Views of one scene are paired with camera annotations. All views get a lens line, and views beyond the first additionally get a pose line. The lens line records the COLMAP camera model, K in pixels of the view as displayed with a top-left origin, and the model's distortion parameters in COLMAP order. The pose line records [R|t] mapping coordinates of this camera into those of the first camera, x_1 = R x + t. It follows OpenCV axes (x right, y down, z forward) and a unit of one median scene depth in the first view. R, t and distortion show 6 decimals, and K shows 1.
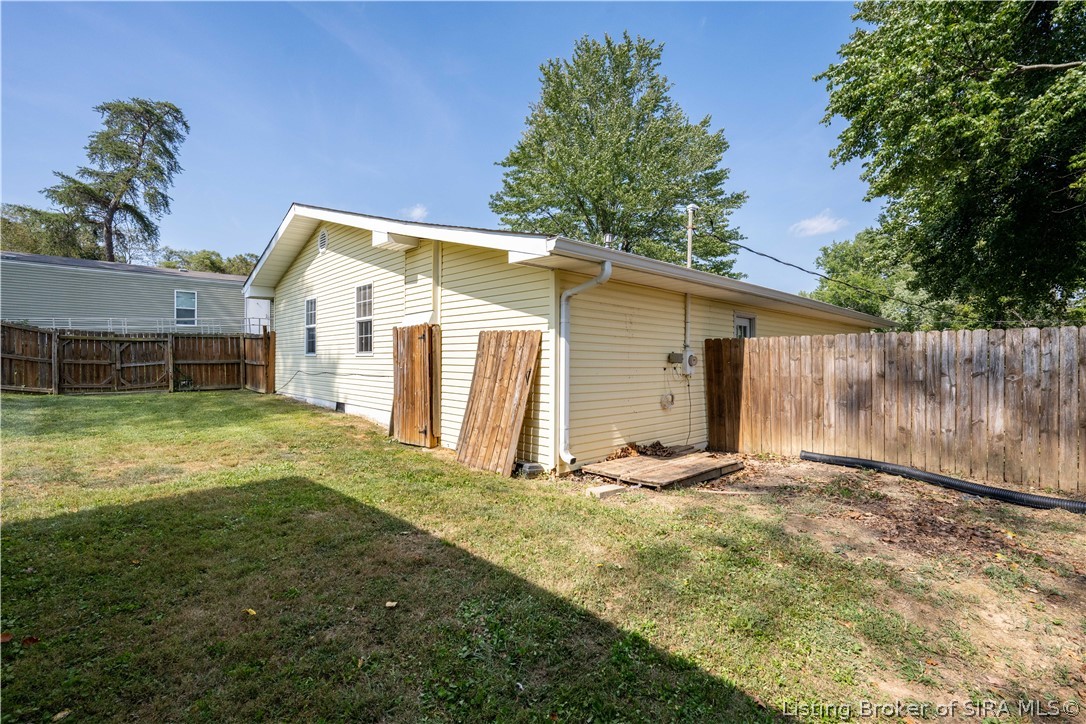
lens RADIAL K [[481.0, 0, 543.2], [0, 481.0, 361.4], [0, 0, 1]] dist [-0.000207, 0.000570]
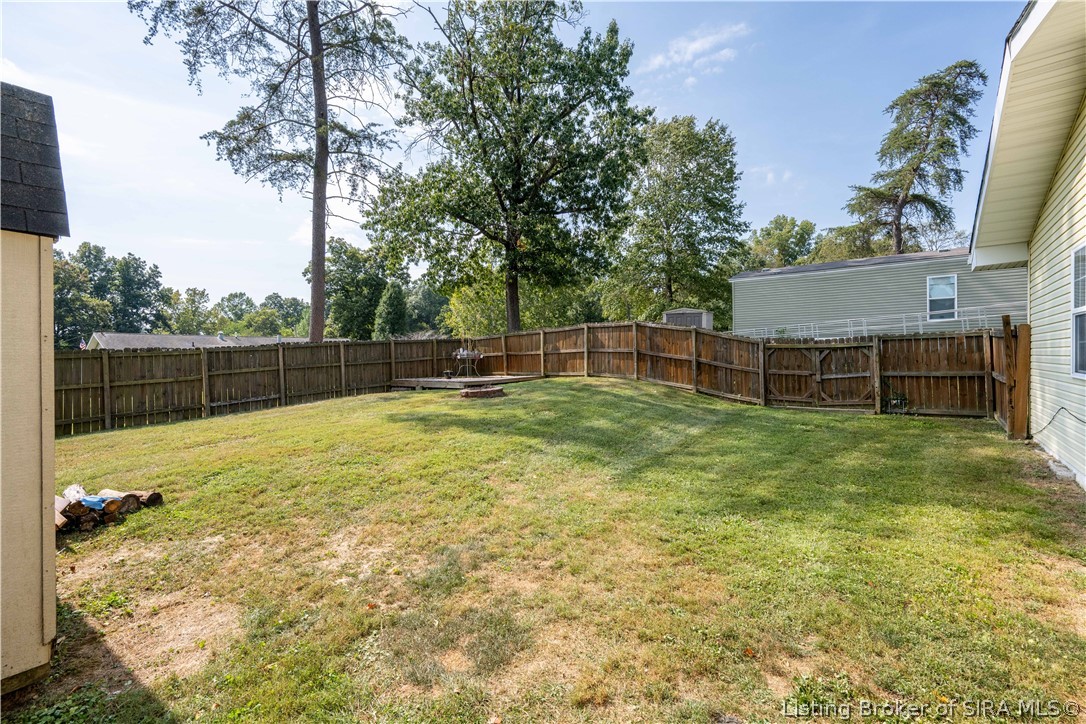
lens RADIAL K [[481.0, 0, 544.7], [0, 481.0, 357.0], [0, 0, 1]] dist [-0.000207, 0.000570]
pose [[0.151933, -0.003076, -0.988386, -0.100600], [0.008167, 0.999965, -0.001857, -0.026501], [0.988357, -0.007790, 0.151953, 0.350449]]
